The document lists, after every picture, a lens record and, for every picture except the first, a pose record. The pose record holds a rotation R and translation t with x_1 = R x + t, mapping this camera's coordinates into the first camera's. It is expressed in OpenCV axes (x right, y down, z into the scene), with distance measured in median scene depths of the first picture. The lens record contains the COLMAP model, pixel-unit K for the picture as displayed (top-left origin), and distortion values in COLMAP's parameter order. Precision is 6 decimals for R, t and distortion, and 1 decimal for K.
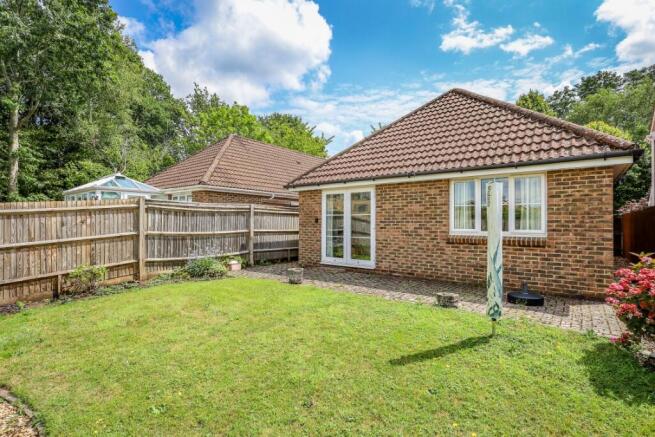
lens RADIAL K [[311.9, 0, 329.1], [0, 311.9, 218.2], [0, 0, 1]] dist [0.000972, 0.000252]
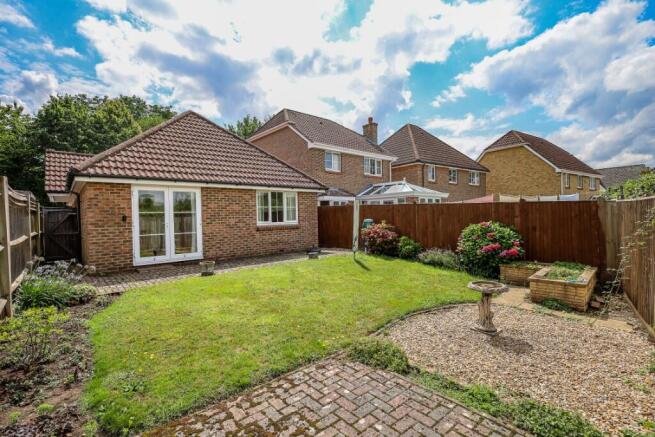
lens RADIAL K [[311.9, 0, 323.1], [0, 311.9, 217.7], [0, 0, 1]] dist [0.000972, 0.000252]
pose [[0.177375, -0.006866, 0.984119, -0.927285], [0.013832, 0.999894, 0.004483, 0.009763], [-0.984046, 0.012817, 0.177451, 0.337958]]
